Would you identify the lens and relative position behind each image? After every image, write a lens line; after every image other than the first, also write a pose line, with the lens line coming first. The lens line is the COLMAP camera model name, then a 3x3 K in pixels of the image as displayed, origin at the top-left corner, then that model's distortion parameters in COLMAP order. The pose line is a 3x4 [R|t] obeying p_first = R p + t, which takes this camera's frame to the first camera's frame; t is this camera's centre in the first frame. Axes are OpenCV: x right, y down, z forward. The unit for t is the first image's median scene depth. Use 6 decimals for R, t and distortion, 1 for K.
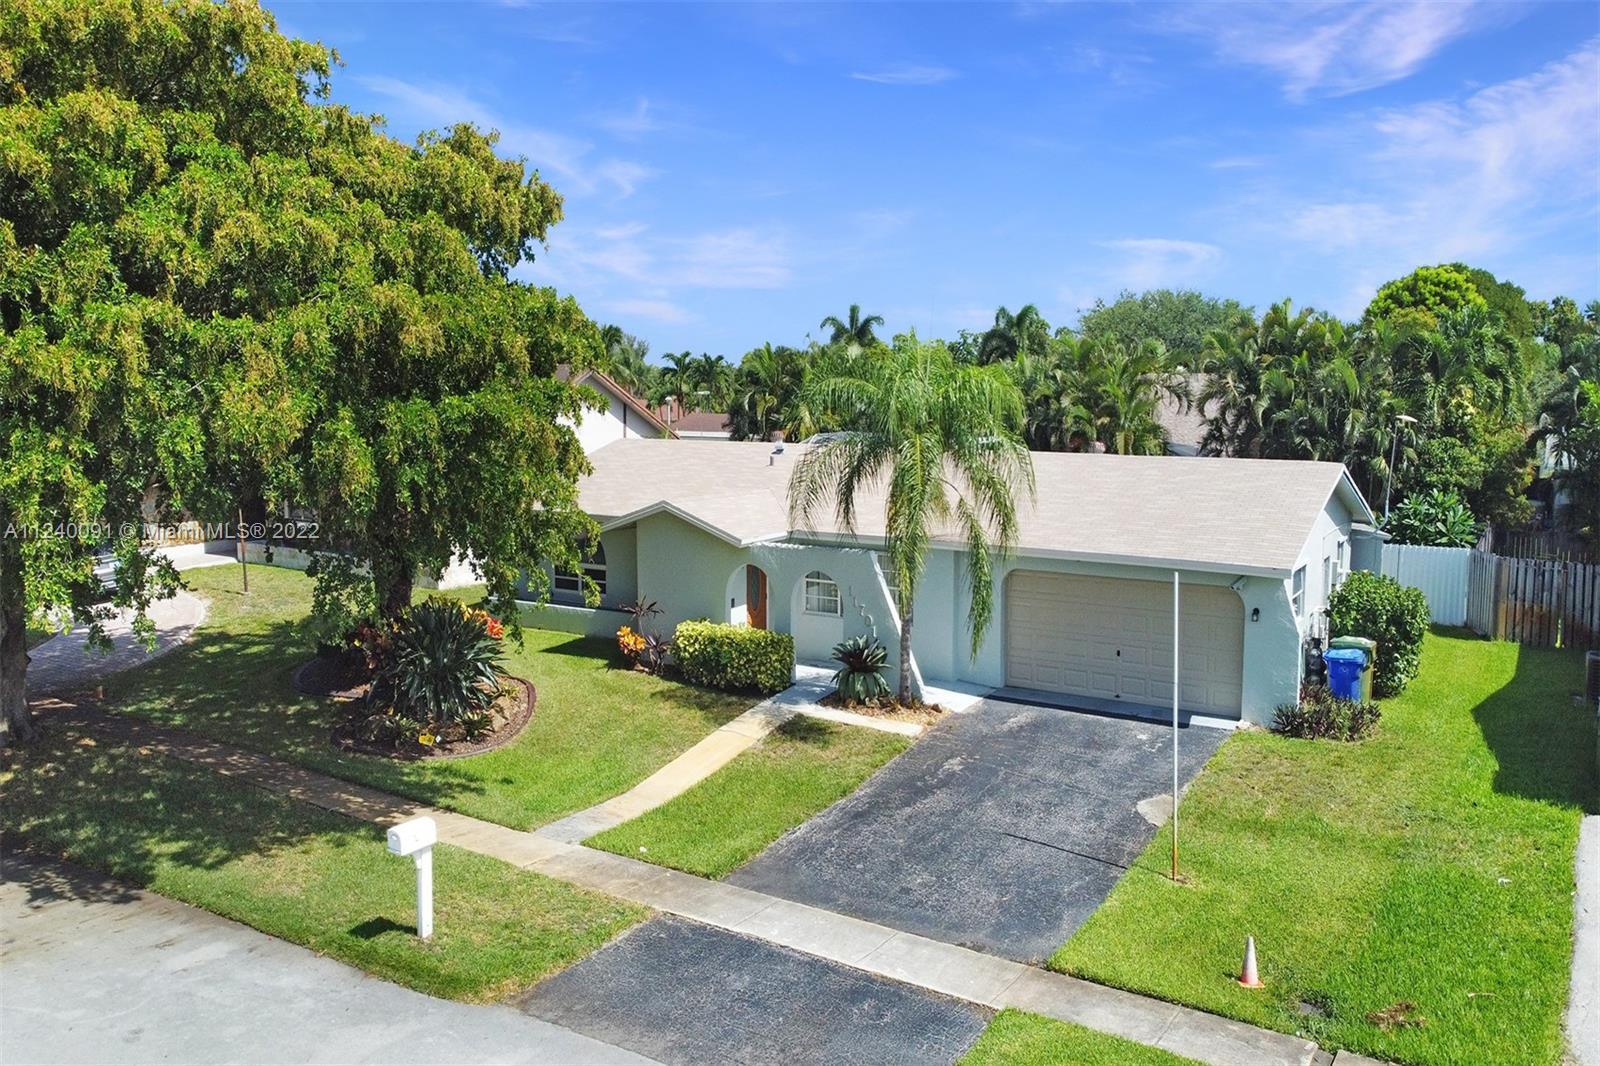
lens RADIAL K [[1206.2, 0, 802.7], [0, 1206.2, 498.4], [0, 0, 1]] dist [0.003657, -0.004614]
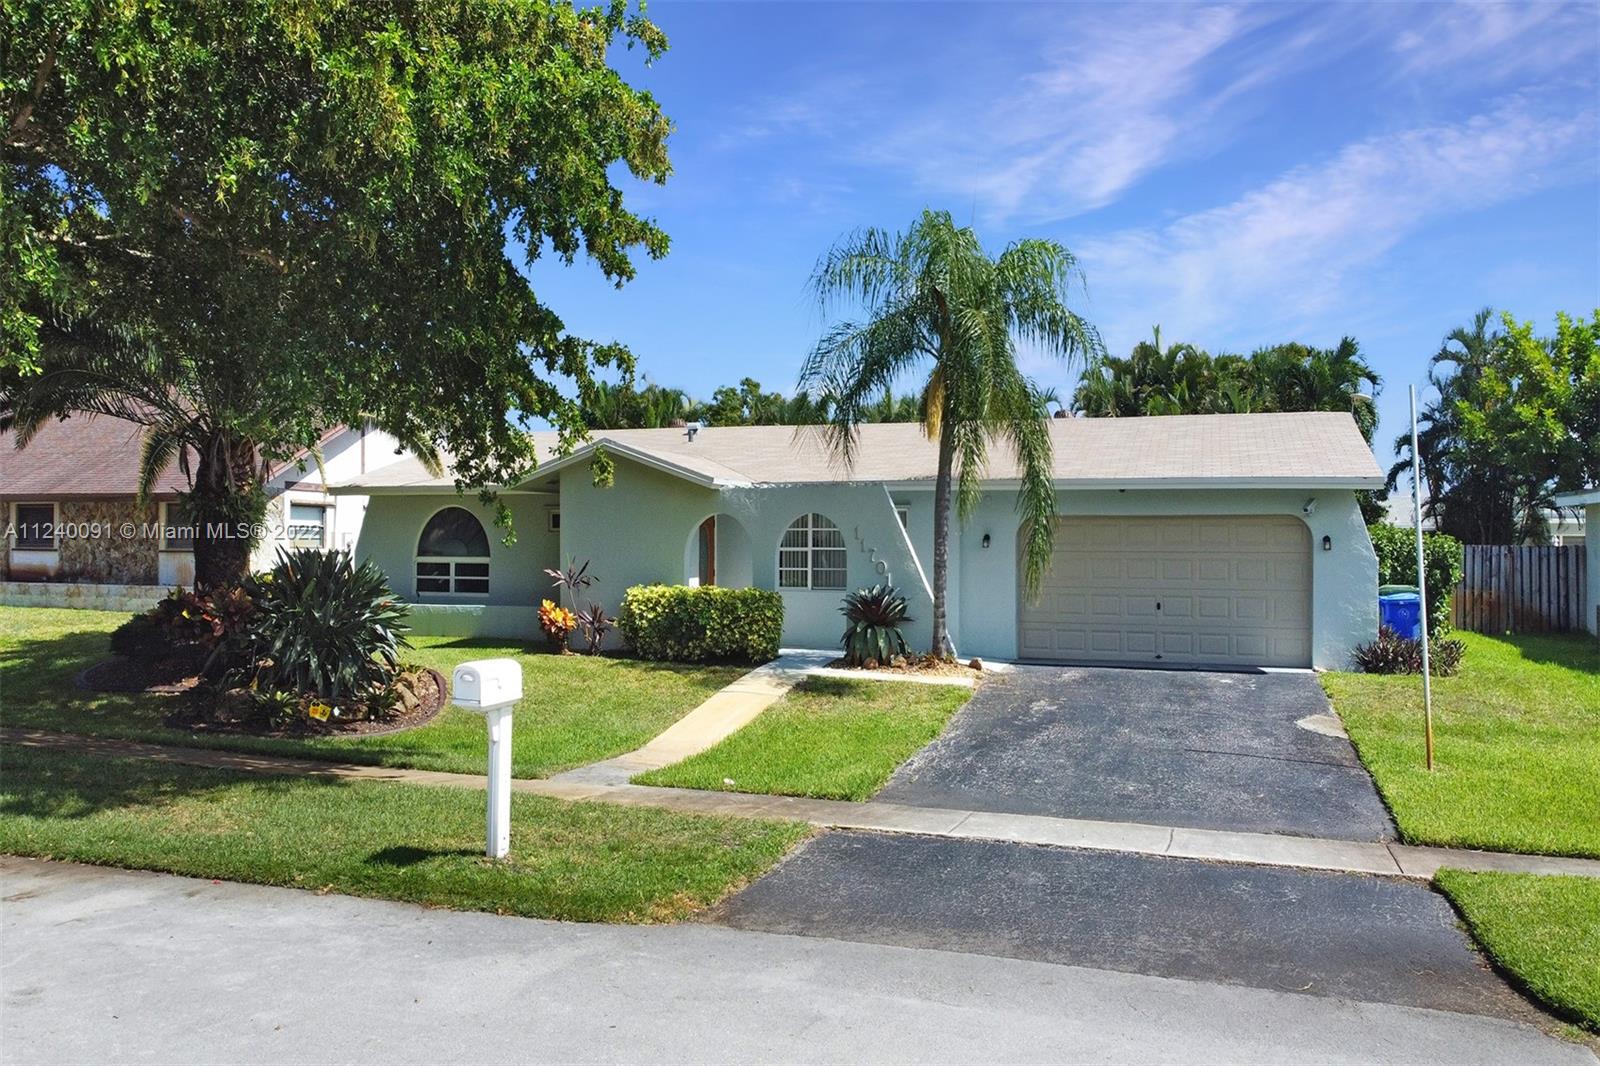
lens RADIAL K [[1207.6, 0, 800.0], [0, 1207.6, 533.0], [0, 0, 1]] dist [0.005674, -0.004888]
pose [[0.974213, 0.006351, 0.225540, -0.220440], [0.016815, 0.994780, -0.100644, 0.191796], [-0.225002, 0.101841, 0.969021, 0.260133]]
